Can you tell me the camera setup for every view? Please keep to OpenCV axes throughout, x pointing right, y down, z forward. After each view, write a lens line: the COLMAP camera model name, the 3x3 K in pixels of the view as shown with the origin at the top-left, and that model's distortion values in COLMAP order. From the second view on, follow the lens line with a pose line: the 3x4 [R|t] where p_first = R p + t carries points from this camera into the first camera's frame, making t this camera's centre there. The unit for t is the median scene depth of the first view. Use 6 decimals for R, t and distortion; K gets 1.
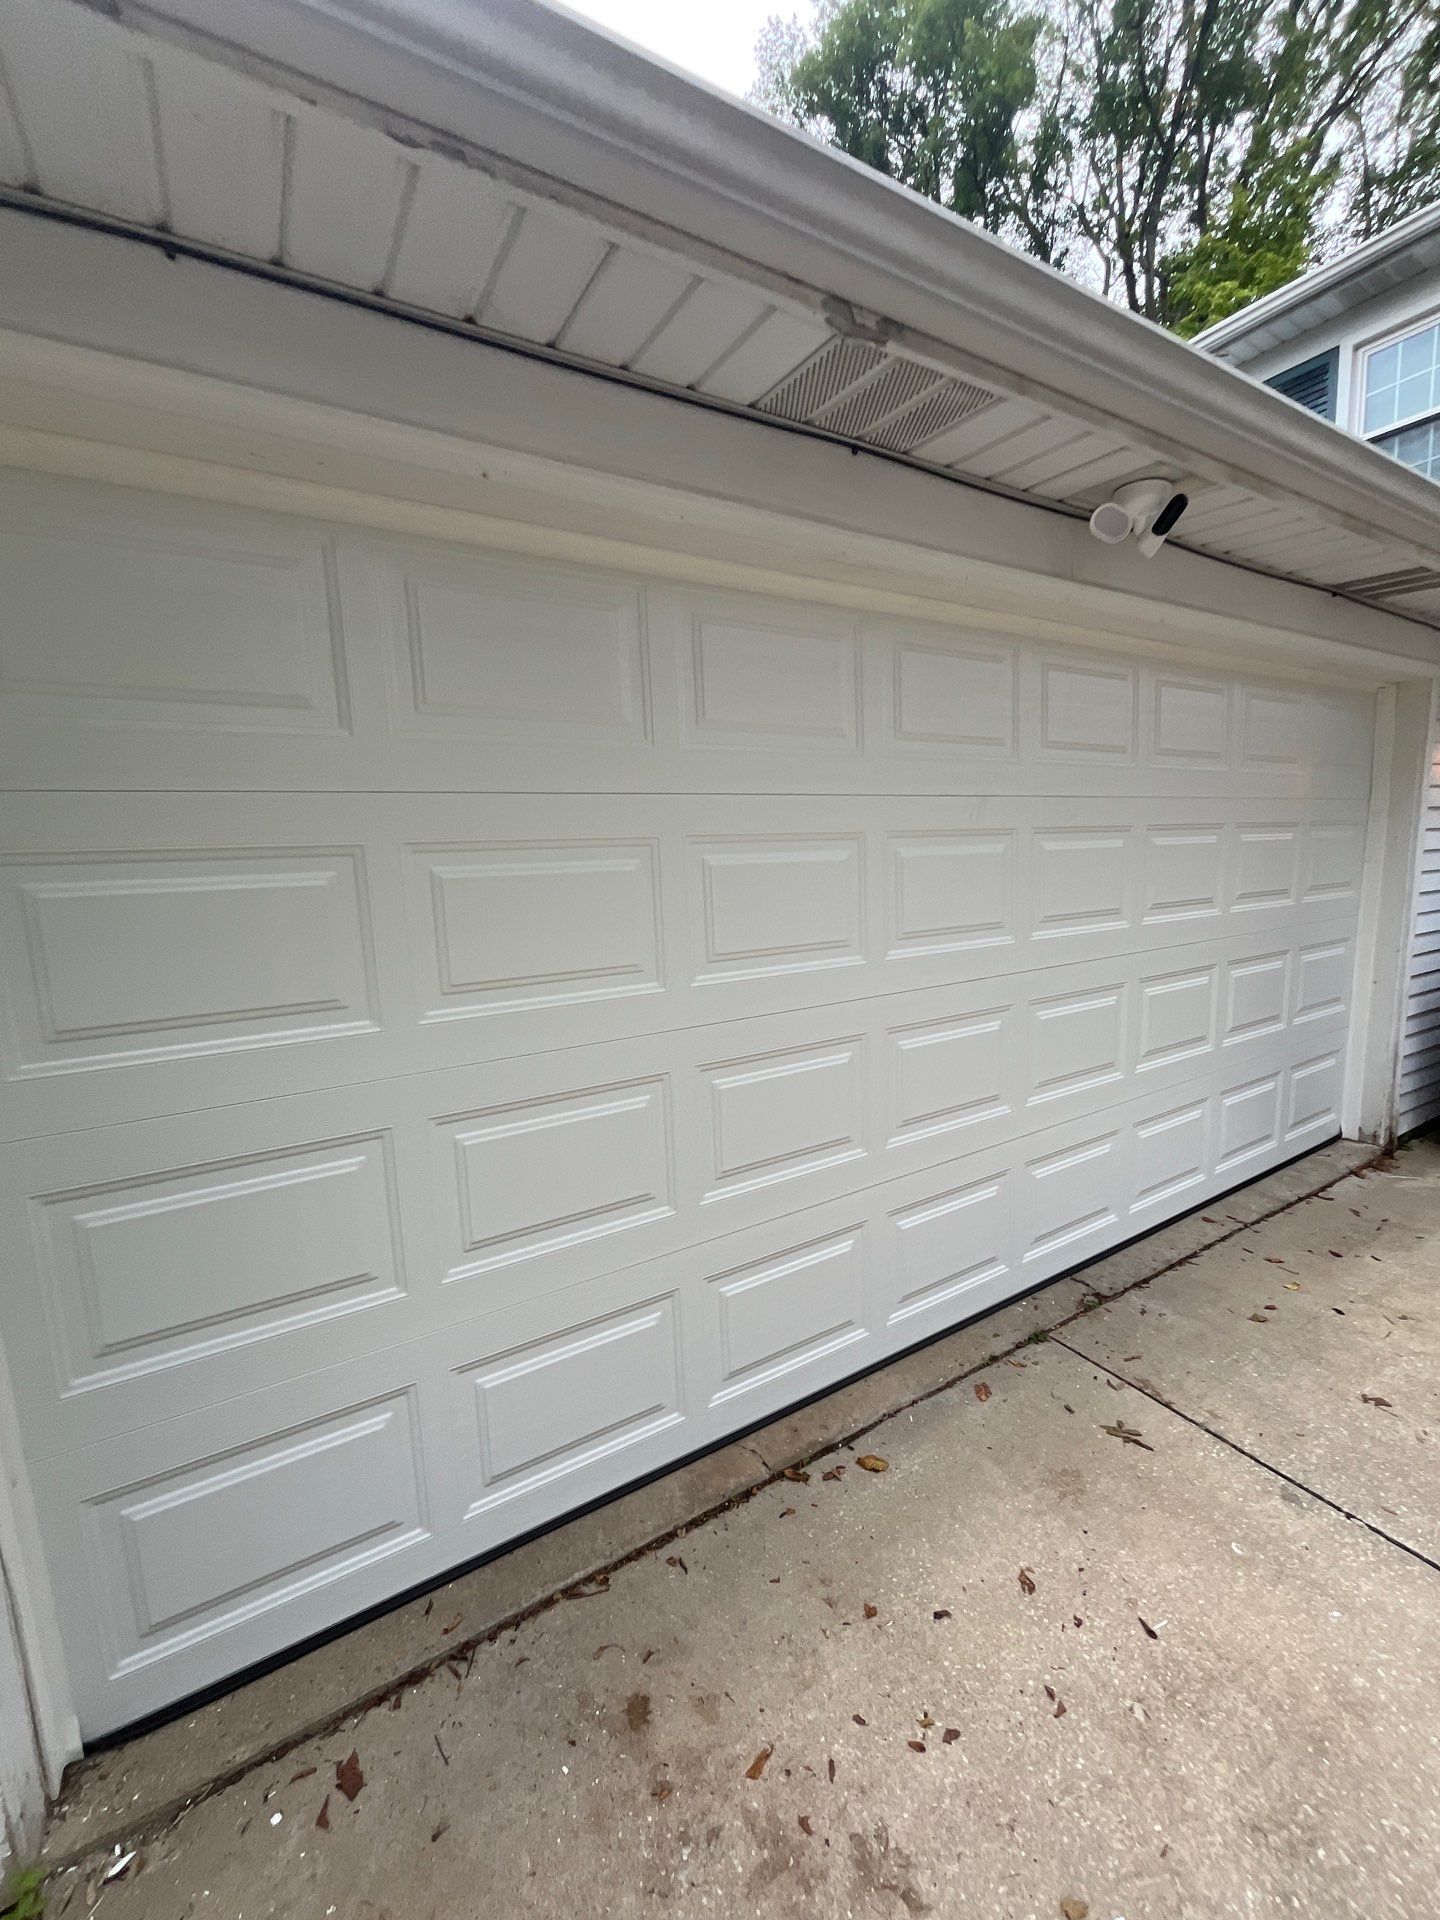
lens RADIAL K [[774.8, 0, 715.1], [0, 774.8, 957.7], [0, 0, 1]] dist [-0.003383, -0.000252]
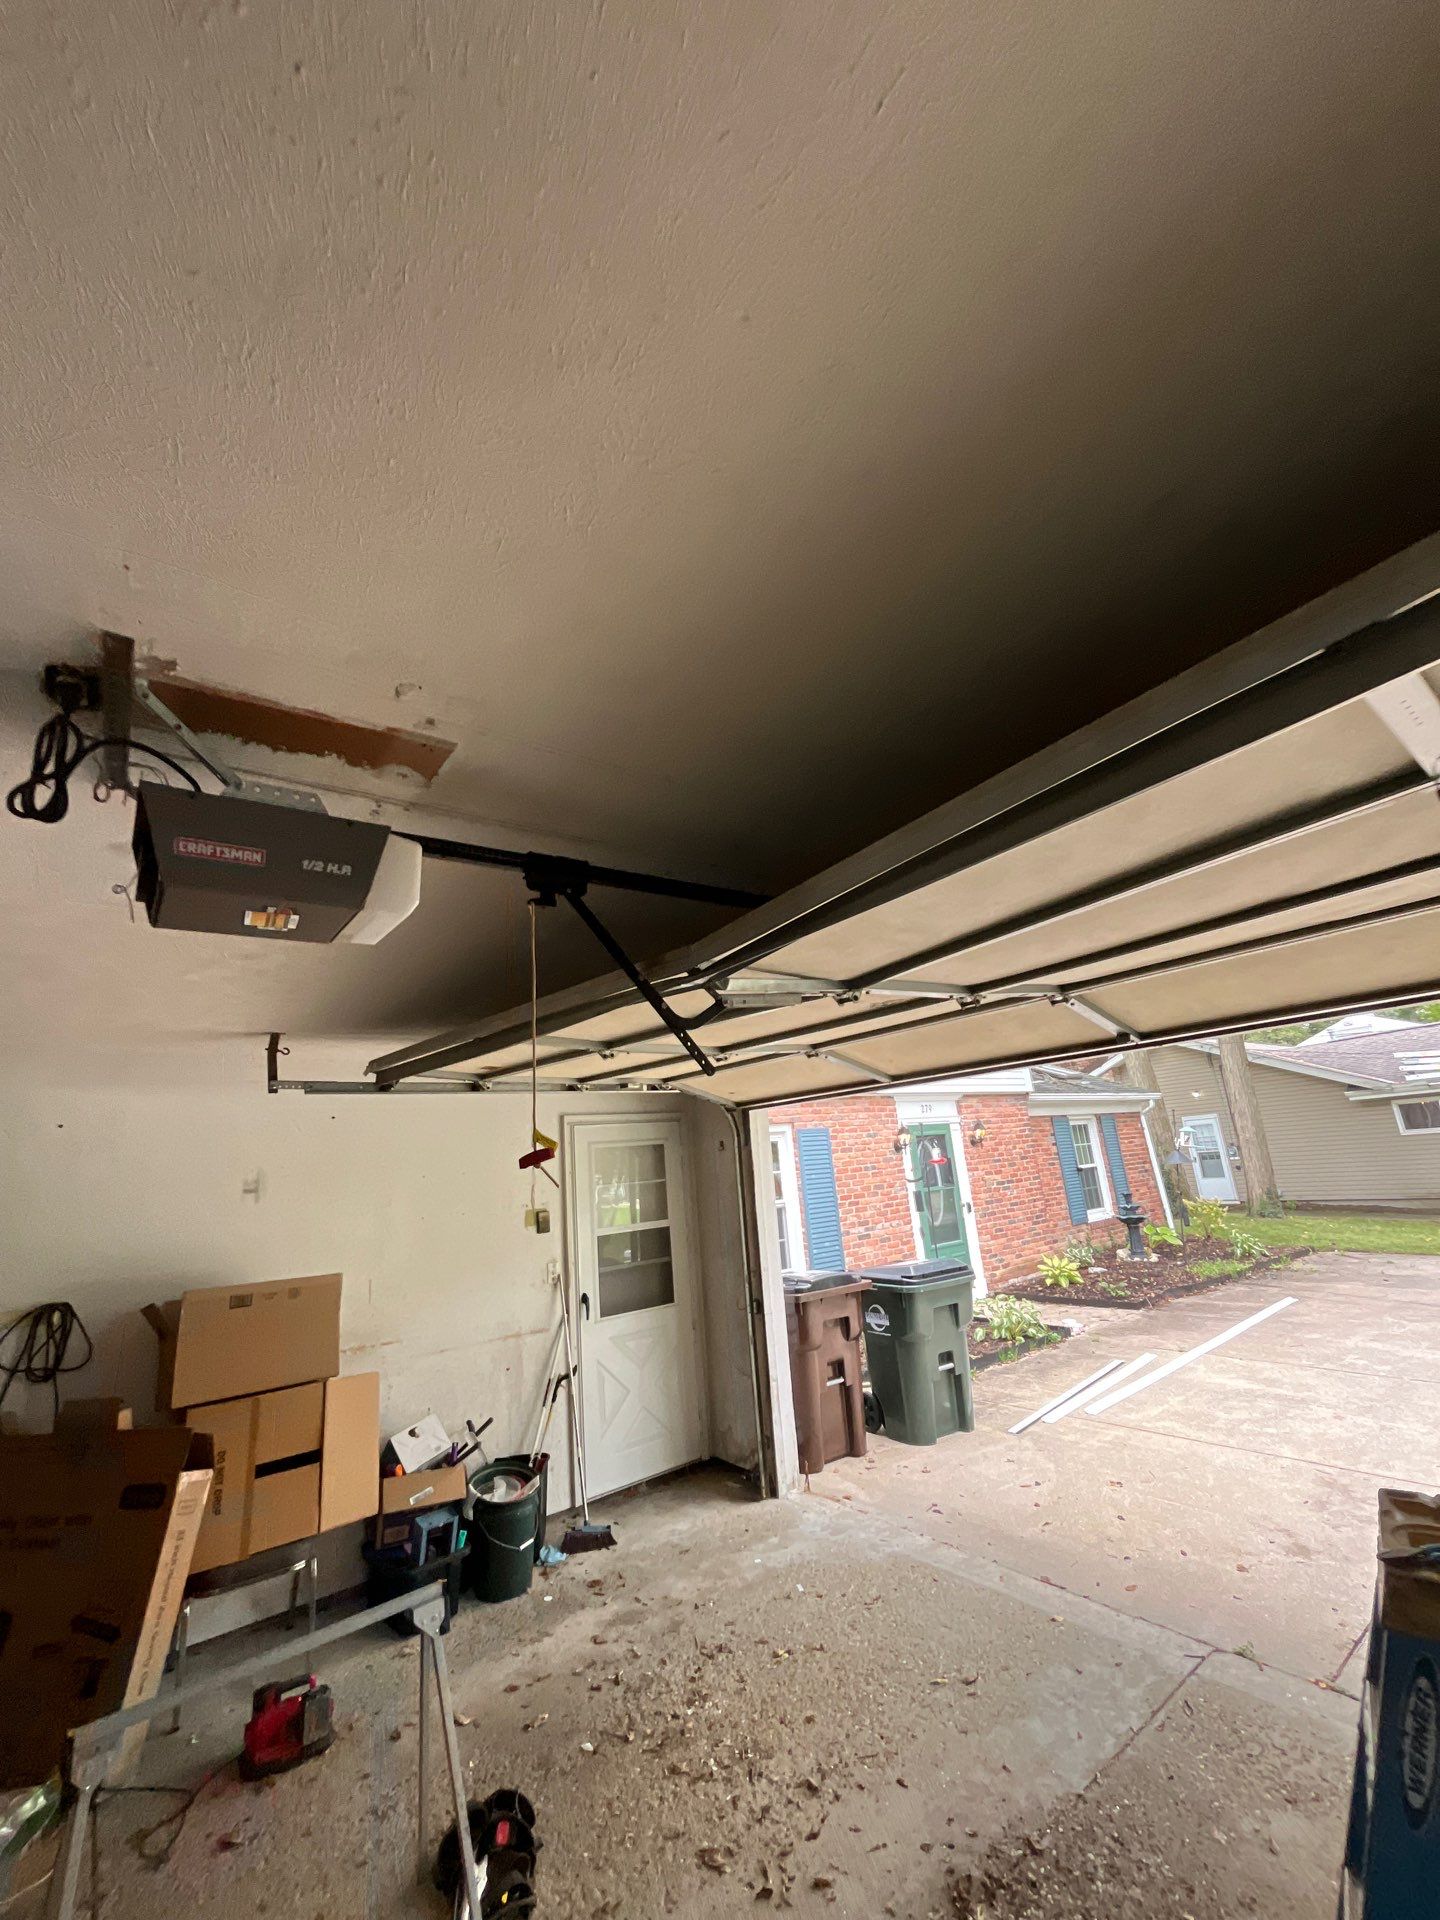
lens RADIAL K [[774.8, 0, 722.4], [0, 774.8, 958.1], [0, 0, 1]] dist [-0.003383, -0.000252]
pose [[-0.123728, 0.299655, 0.945991, -0.529262], [0.215425, 0.938691, -0.269167, -0.242678], [-0.968650, 0.170487, -0.180695, 1.256668]]
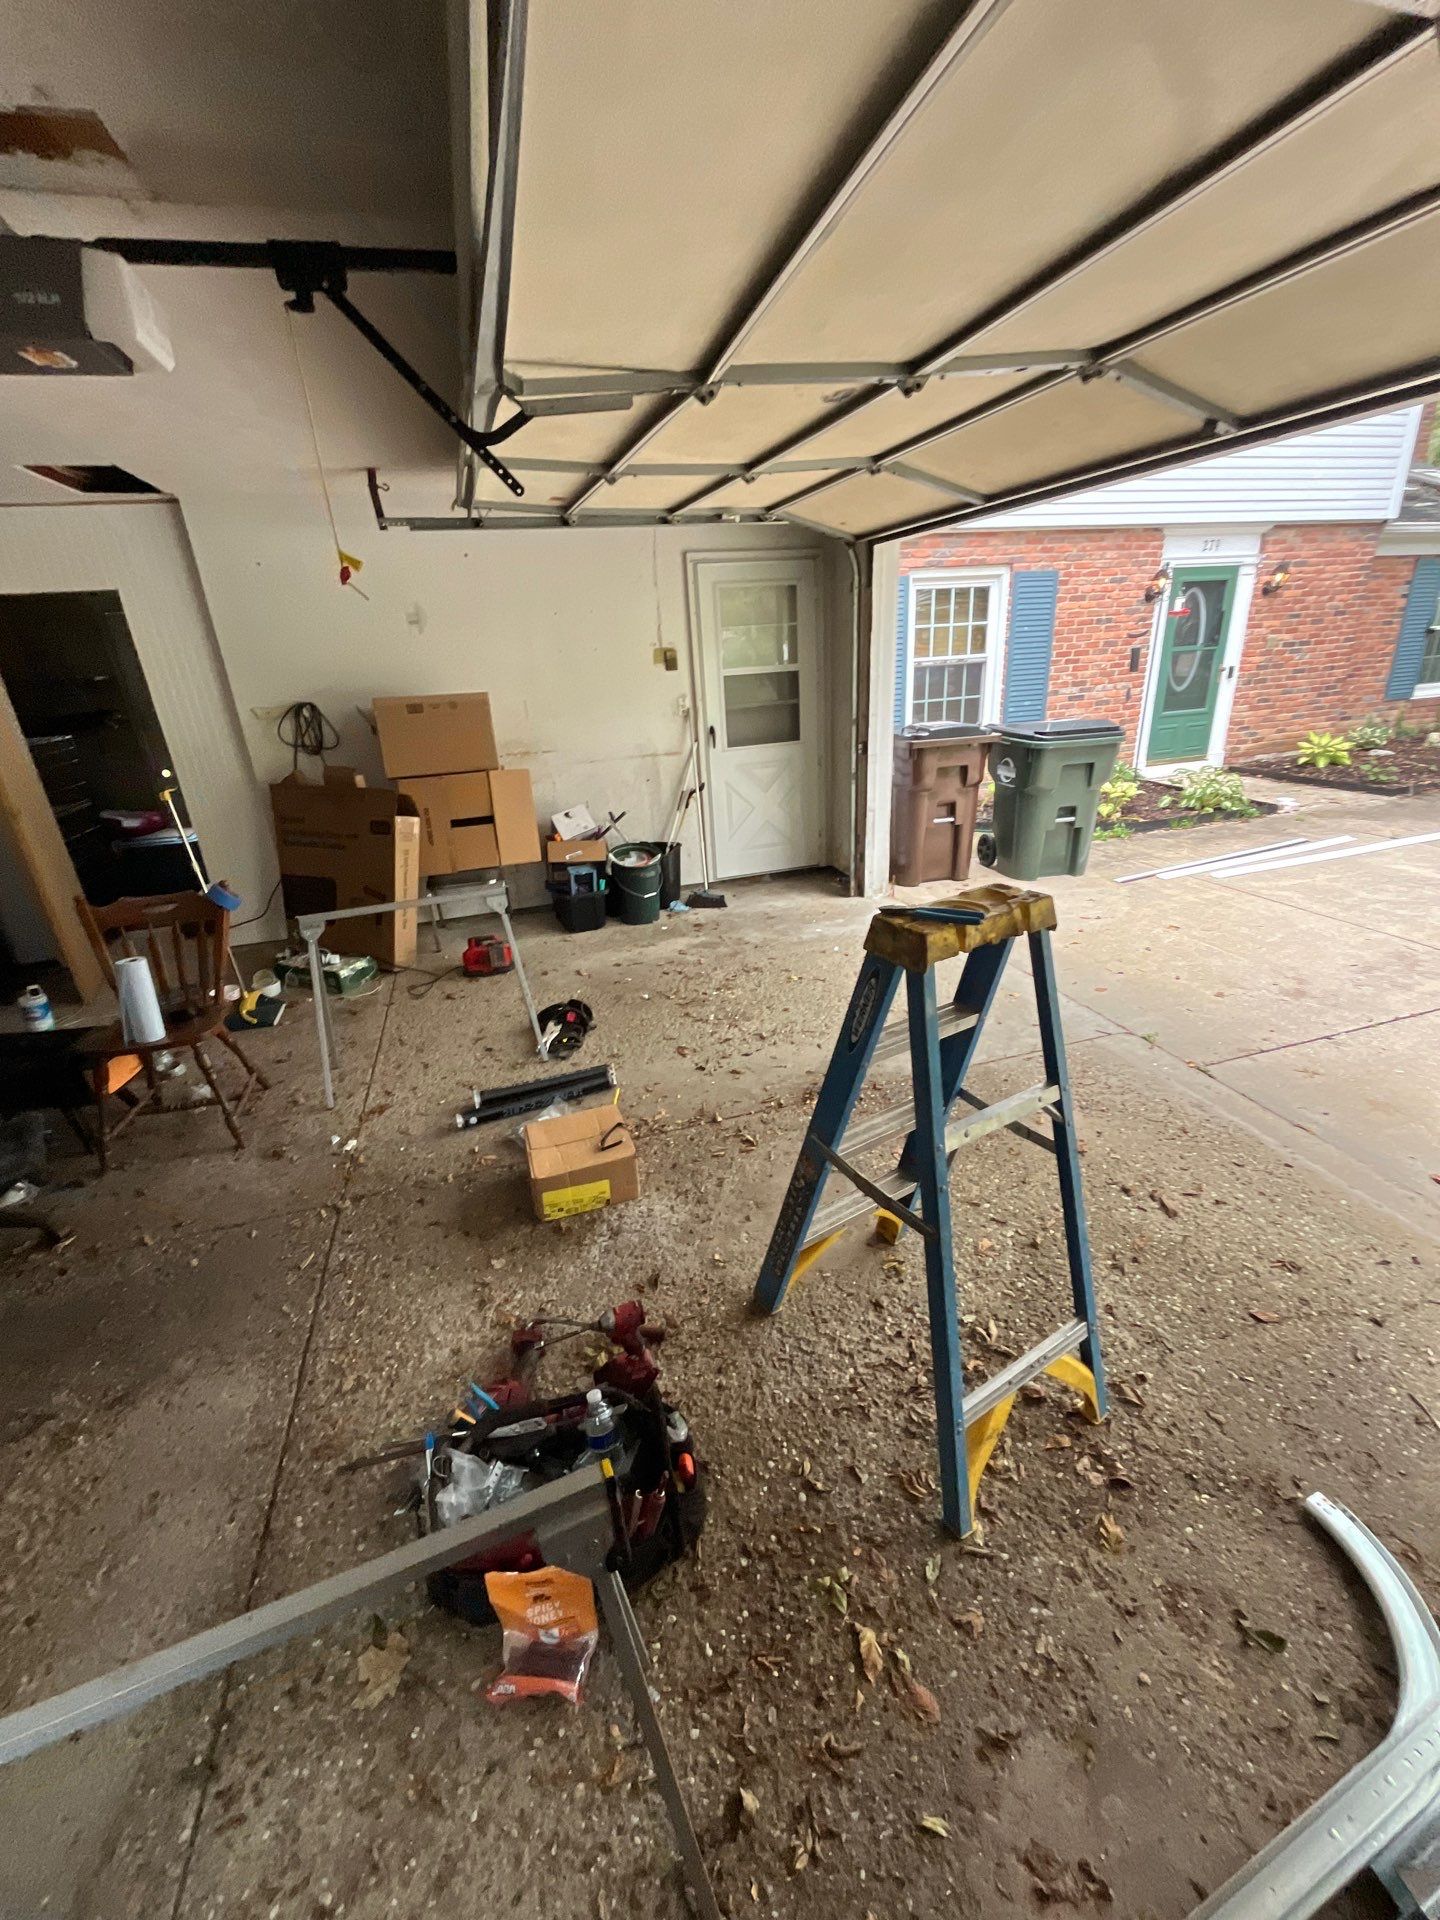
lens RADIAL K [[774.8, 0, 726.9], [0, 774.8, 959.7], [0, 0, 1]] dist [-0.003383, -0.000252]
pose [[0.232436, -0.349235, 0.907749, -0.589948], [0.178818, 0.932746, 0.313064, -0.154816], [-0.956032, 0.089554, 0.279253, 0.941362]]
